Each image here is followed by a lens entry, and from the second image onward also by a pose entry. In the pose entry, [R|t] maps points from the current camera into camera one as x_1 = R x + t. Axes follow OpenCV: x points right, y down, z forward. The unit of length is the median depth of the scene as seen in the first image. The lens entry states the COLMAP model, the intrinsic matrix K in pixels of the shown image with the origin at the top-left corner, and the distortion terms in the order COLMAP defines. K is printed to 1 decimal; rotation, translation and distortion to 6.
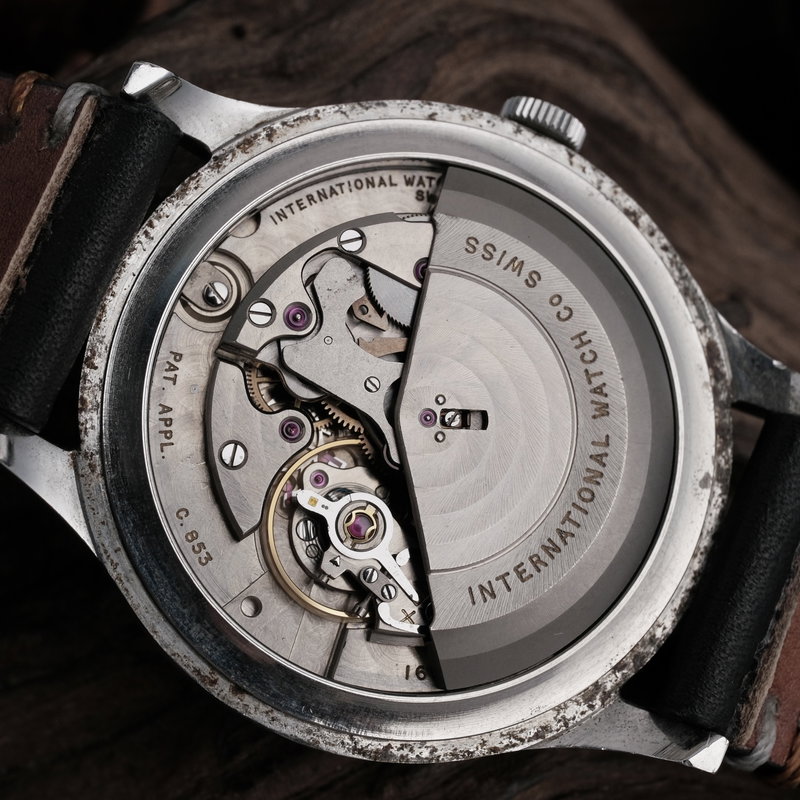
lens RADIAL K [[1996.4, 0, 401.2], [0, 1996.4, 401.8], [0, 0, 1]] dist [0.017157, 0.000000]
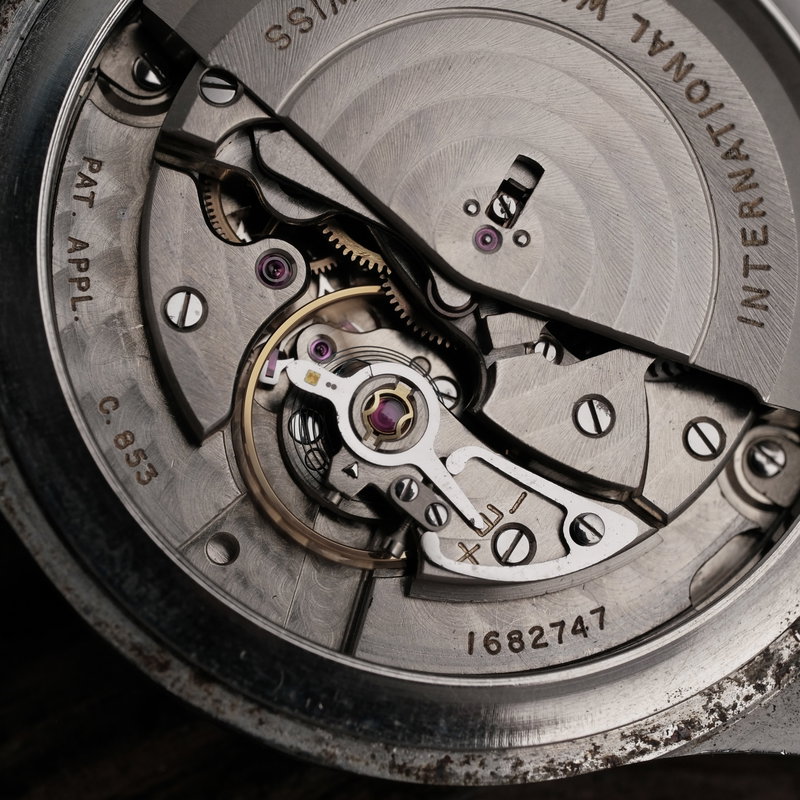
lens RADIAL K [[1996.4, 0, 400.0], [0, 1996.4, 398.5], [0, 0, 1]] dist [0.017157, 0.000000]
pose [[0.999087, -0.039325, -0.016695, -0.005755], [0.038739, 0.998668, -0.034071, 0.077904], [0.018012, 0.033393, 0.999280, 0.357786]]
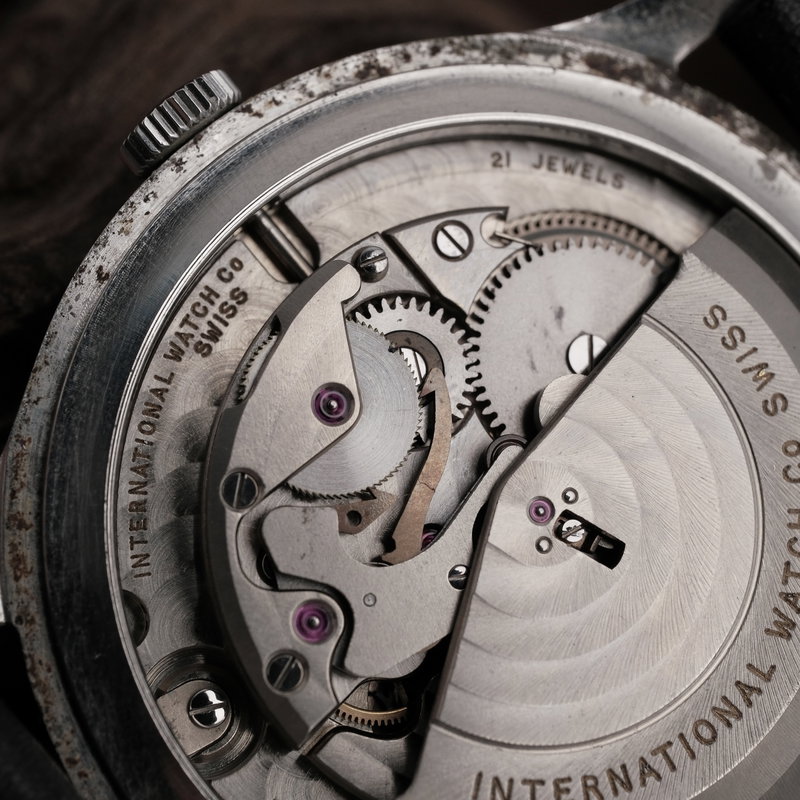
lens RADIAL K [[1996.4, 0, 404.6], [0, 1996.4, 393.6], [0, 0, 1]] dist [0.017157, 0.000000]
pose [[0.458686, -0.888224, 0.025796, 0.010207], [0.863142, 0.452256, 0.224612, -0.191701], [-0.211172, -0.080761, 0.974107, 0.367052]]
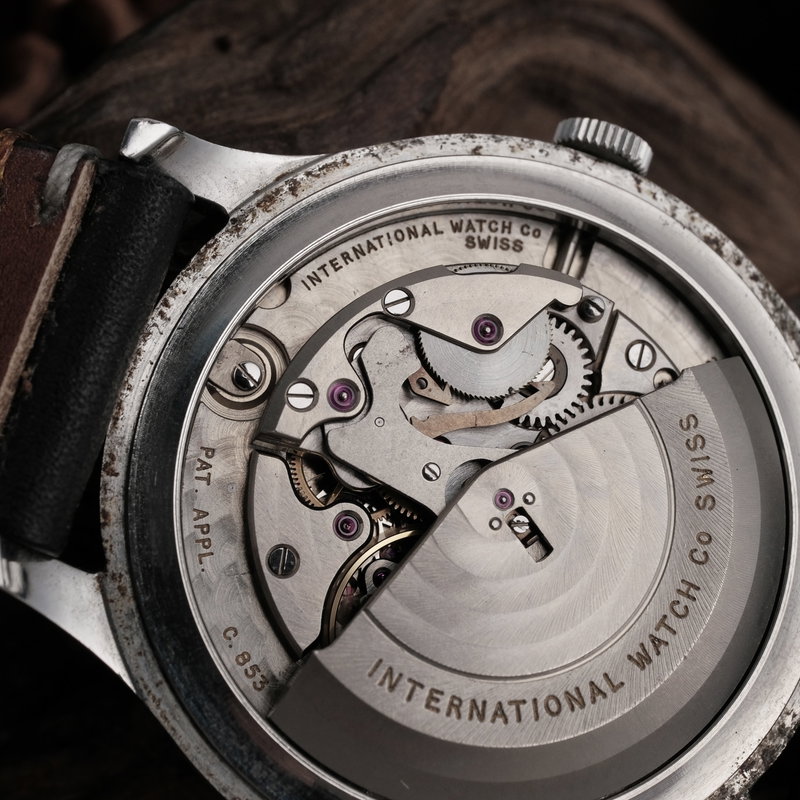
lens RADIAL K [[1996.4, 0, 399.7], [0, 1996.4, 405.3], [0, 0, 1]] dist [0.017157, 0.000000]
pose [[0.996336, -0.084433, -0.013635, -0.015899], [0.084347, 0.996413, -0.006766, -0.029958], [0.014157, 0.005591, 0.999884, 0.132344]]
